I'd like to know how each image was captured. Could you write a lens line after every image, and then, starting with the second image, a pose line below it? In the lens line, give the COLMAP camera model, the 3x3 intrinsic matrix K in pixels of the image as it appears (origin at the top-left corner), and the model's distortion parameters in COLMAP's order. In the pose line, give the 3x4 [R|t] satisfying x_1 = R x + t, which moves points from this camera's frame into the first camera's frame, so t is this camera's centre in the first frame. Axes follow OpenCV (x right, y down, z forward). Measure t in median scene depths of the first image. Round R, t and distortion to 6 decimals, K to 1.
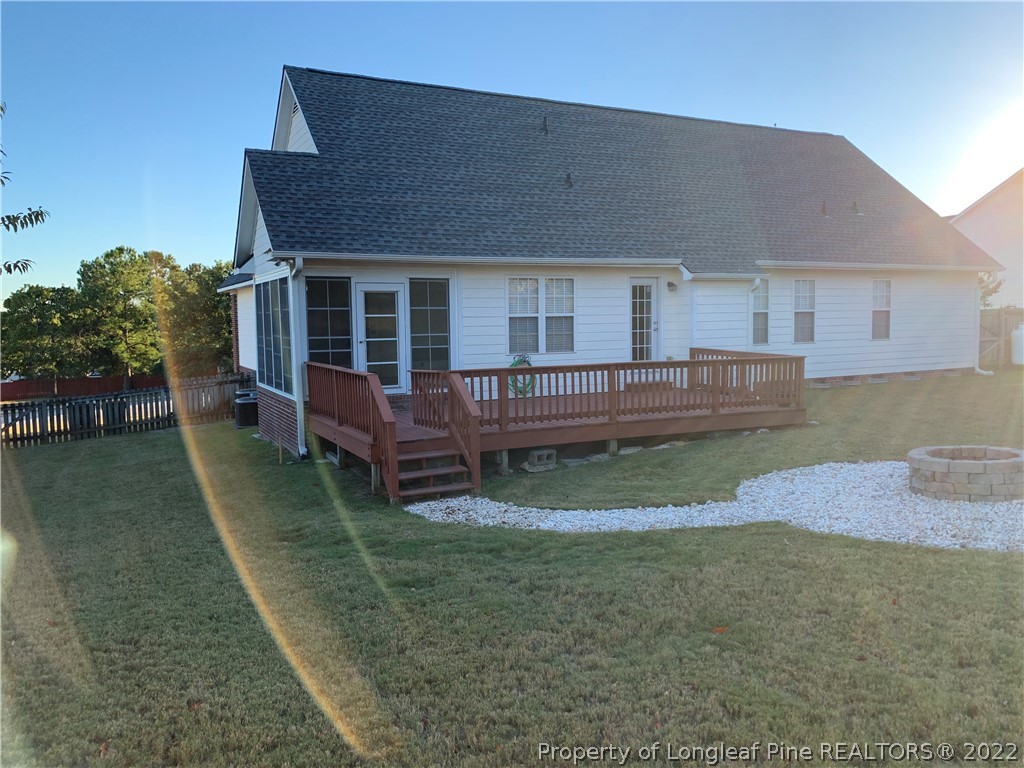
lens RADIAL K [[799.0, 0, 508.8], [0, 799.0, 376.0], [0, 0, 1]] dist [0.058086, -0.060688]
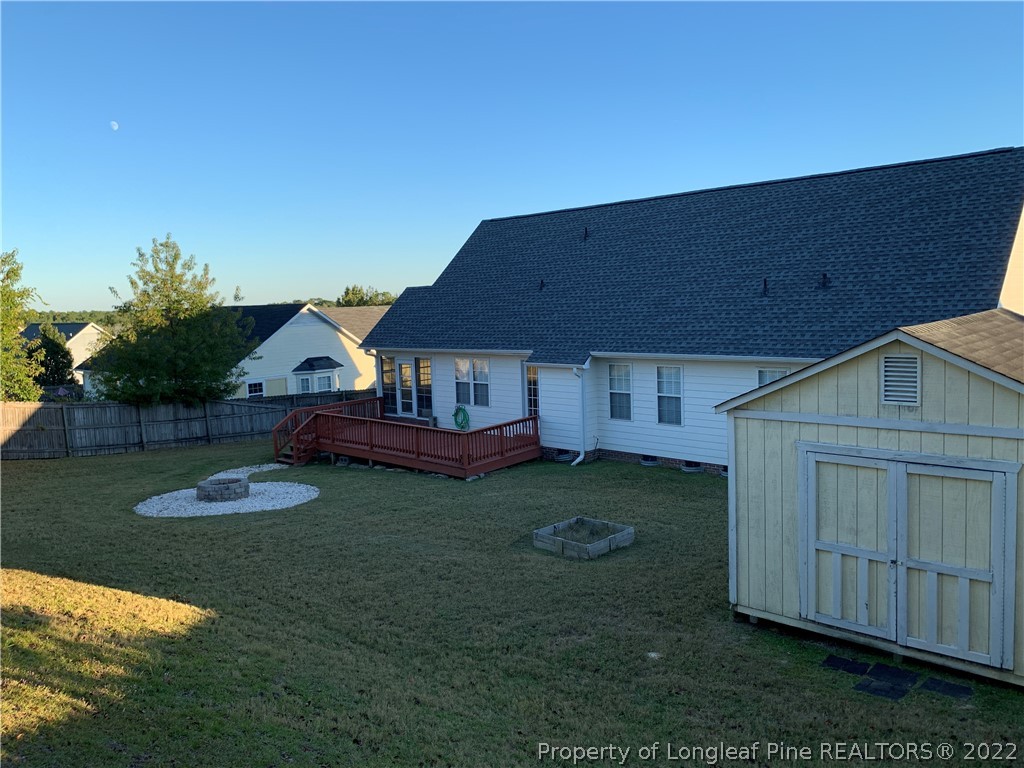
lens RADIAL K [[799.0, 0, 509.0], [0, 799.0, 384.9], [0, 0, 1]] dist [0.058086, -0.060688]
pose [[0.330832, 0.104438, -0.937893, 1.418855], [-0.044290, 0.994480, 0.095117, -0.204952], [0.942650, 0.010071, 0.333632, 0.500623]]
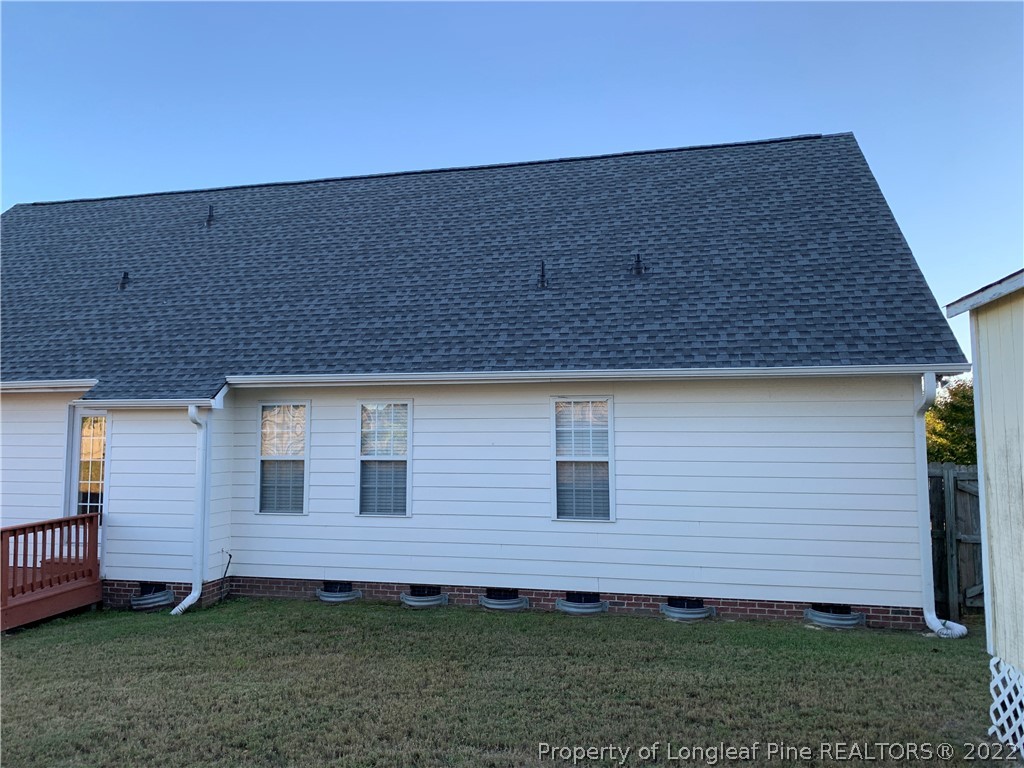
lens RADIAL K [[799.0, 0, 509.6], [0, 799.0, 361.7], [0, 0, 1]] dist [0.058086, -0.060688]
pose [[0.742460, -0.050006, -0.668022, 0.893547], [-0.057244, 0.988826, -0.137644, -0.083861], [0.667440, 0.140436, 0.731301, 0.711672]]
